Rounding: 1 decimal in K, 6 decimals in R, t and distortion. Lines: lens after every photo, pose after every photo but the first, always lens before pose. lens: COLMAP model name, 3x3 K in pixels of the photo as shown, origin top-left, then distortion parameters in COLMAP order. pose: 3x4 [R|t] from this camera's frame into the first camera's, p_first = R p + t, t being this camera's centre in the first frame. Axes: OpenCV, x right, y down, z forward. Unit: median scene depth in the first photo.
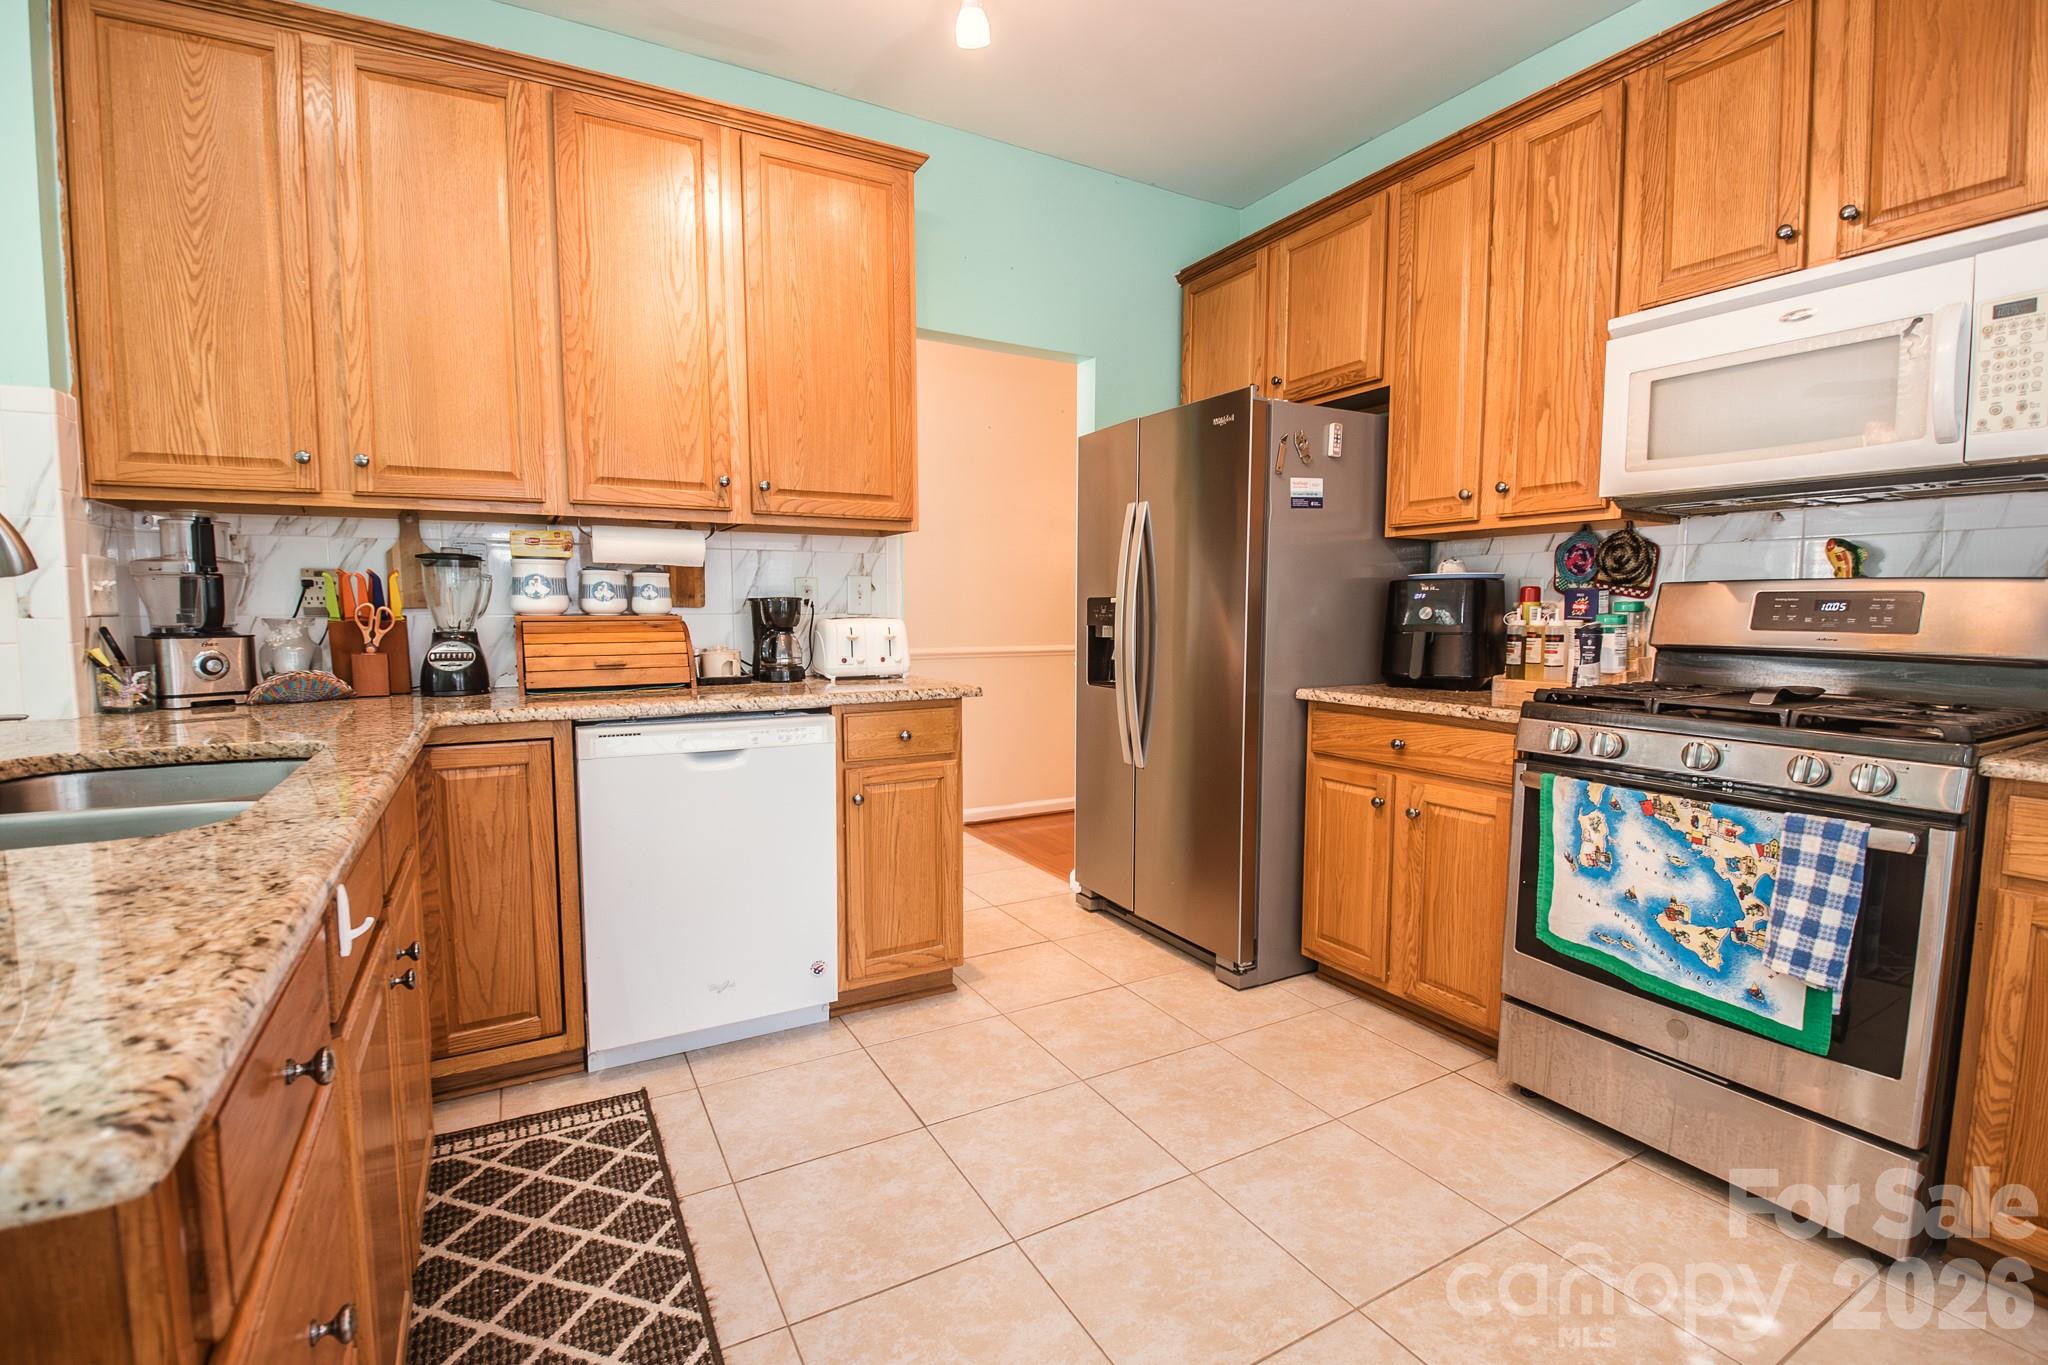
lens RADIAL K [[883.3, 0, 1028.6], [0, 883.3, 688.1], [0, 0, 1]] dist [0.001220, -0.015908]
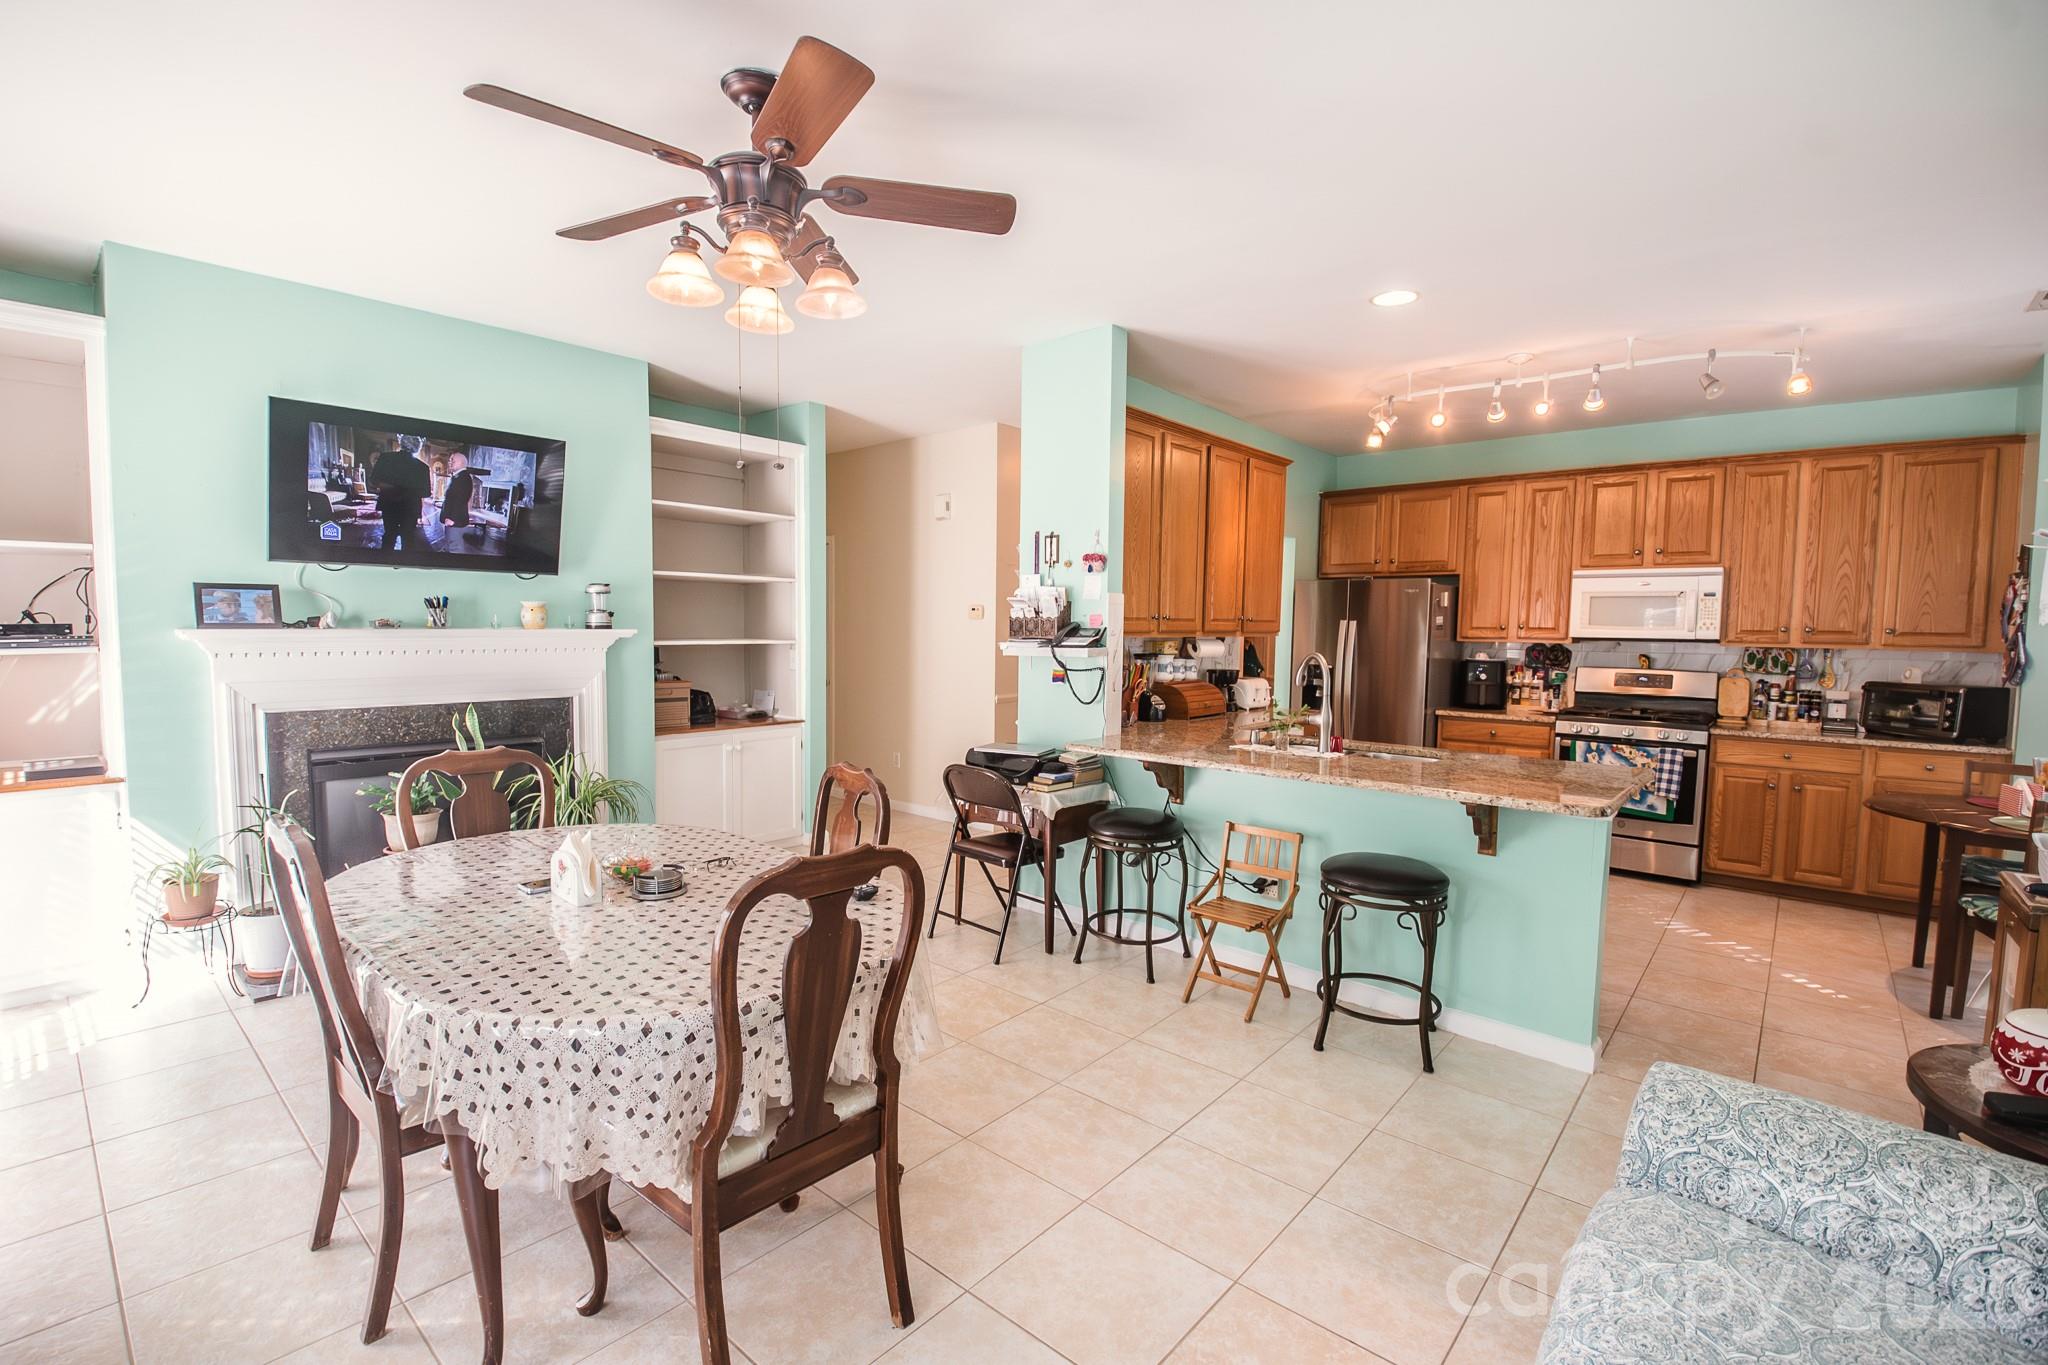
lens RADIAL K [[891.4, 0, 1021.2], [0, 891.4, 676.2], [0, 0, 1]] dist [0.001580, -0.017614]
pose [[0.947863, -0.006042, 0.318620, -1.672960], [0.015500, 0.999511, -0.027156, -0.048110], [-0.318300, 0.030679, 0.947494, -0.947987]]
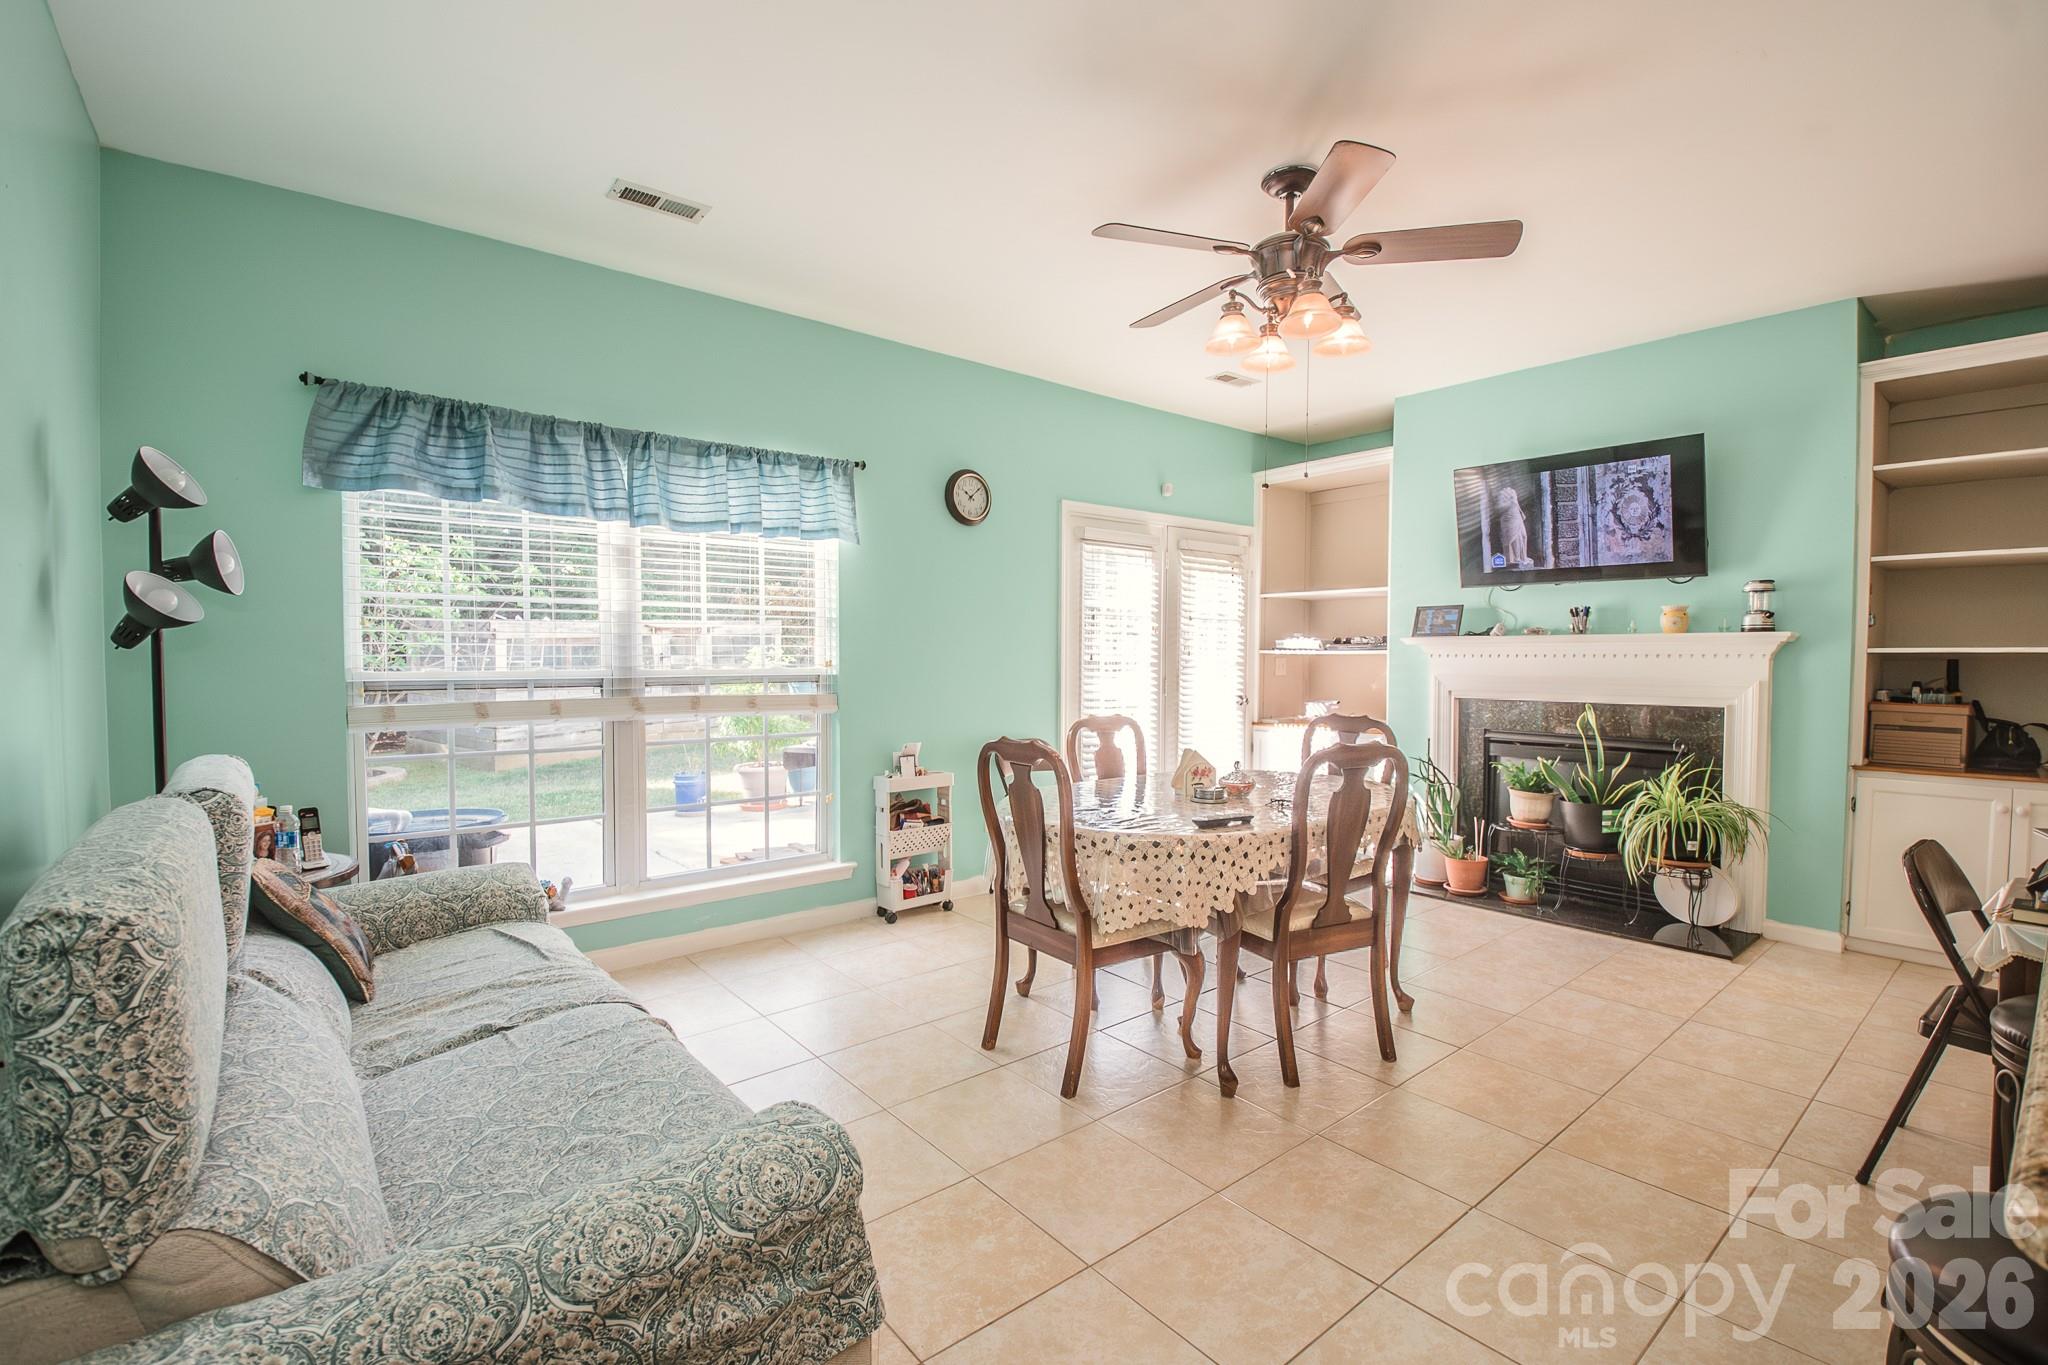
lens RADIAL K [[900.5, 0, 1018.7], [0, 900.5, 681.0], [0, 0, 1]] dist [0.000334, -0.018284]
pose [[0.144694, 0.029360, -0.989041, -0.385848], [-0.088797, 0.995912, 0.016573, -0.028393], [0.985484, 0.085426, 0.146709, -0.414454]]
